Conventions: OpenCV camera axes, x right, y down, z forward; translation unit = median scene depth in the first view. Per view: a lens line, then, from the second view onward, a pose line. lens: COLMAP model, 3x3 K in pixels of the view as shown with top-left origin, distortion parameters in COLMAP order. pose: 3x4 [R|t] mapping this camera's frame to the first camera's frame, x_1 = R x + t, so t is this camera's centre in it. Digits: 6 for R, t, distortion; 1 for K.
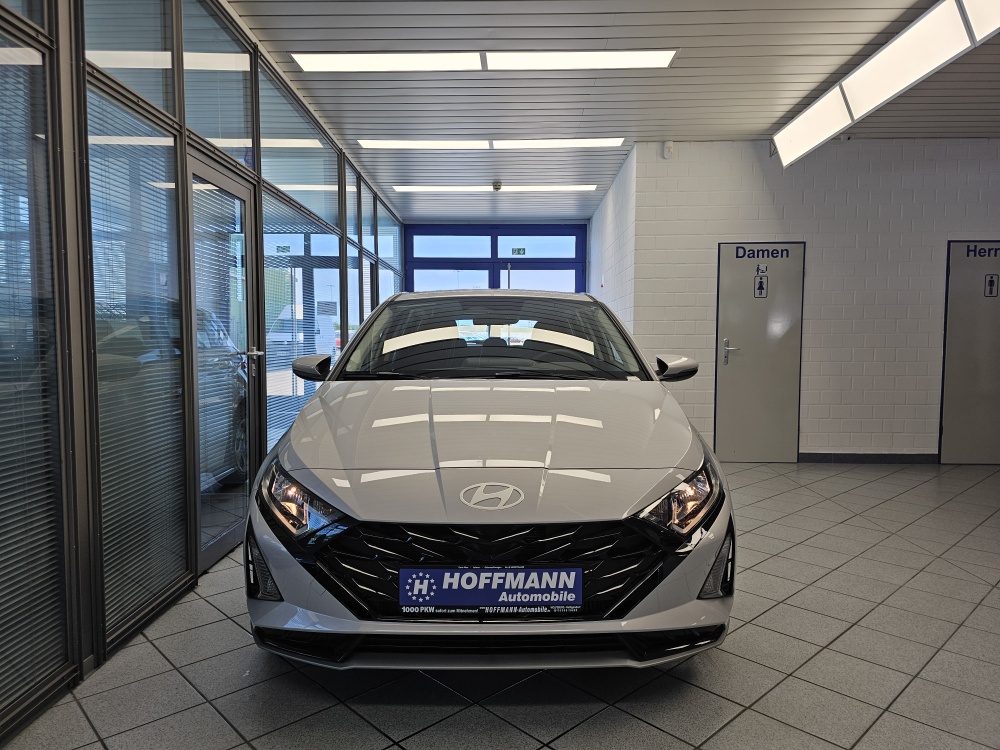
lens RADIAL K [[698.0, 0, 500.0], [0, 698.0, 377.8], [0, 0, 1]] dist [0.026295, -0.049831]
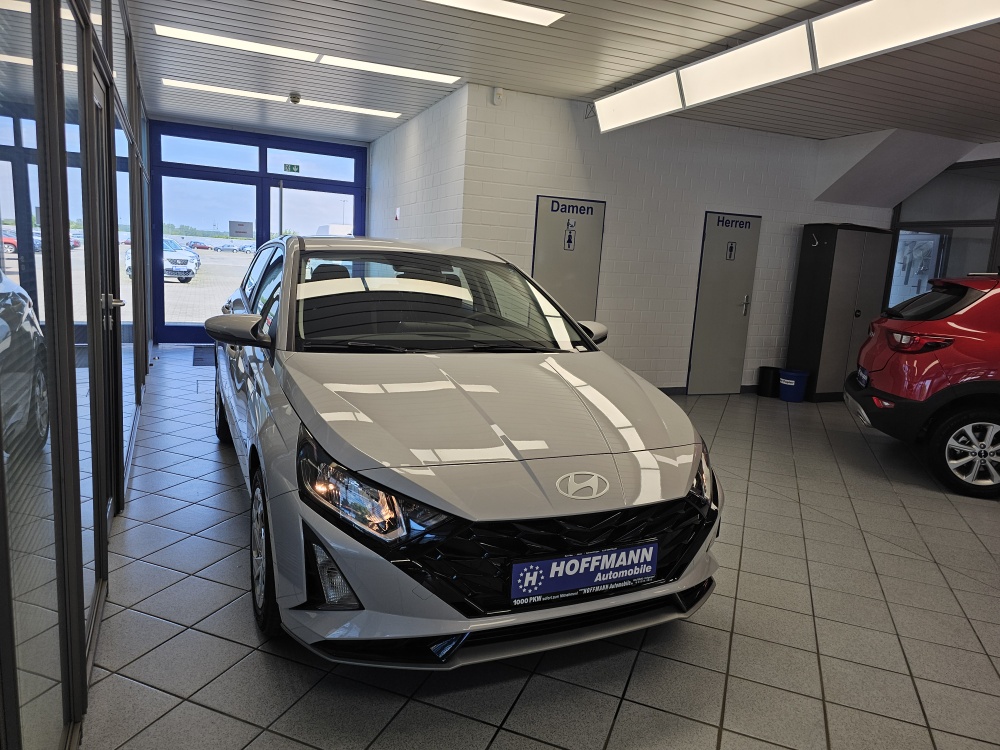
lens RADIAL K [[692.5, 0, 499.5], [0, 692.5, 373.5], [0, 0, 1]] dist [0.075659, -0.169161]
pose [[0.902149, -0.014444, 0.431183, -0.590572], [-0.036836, 0.993211, 0.110341, -0.112410], [-0.429849, -0.115427, 0.895492, 0.136841]]
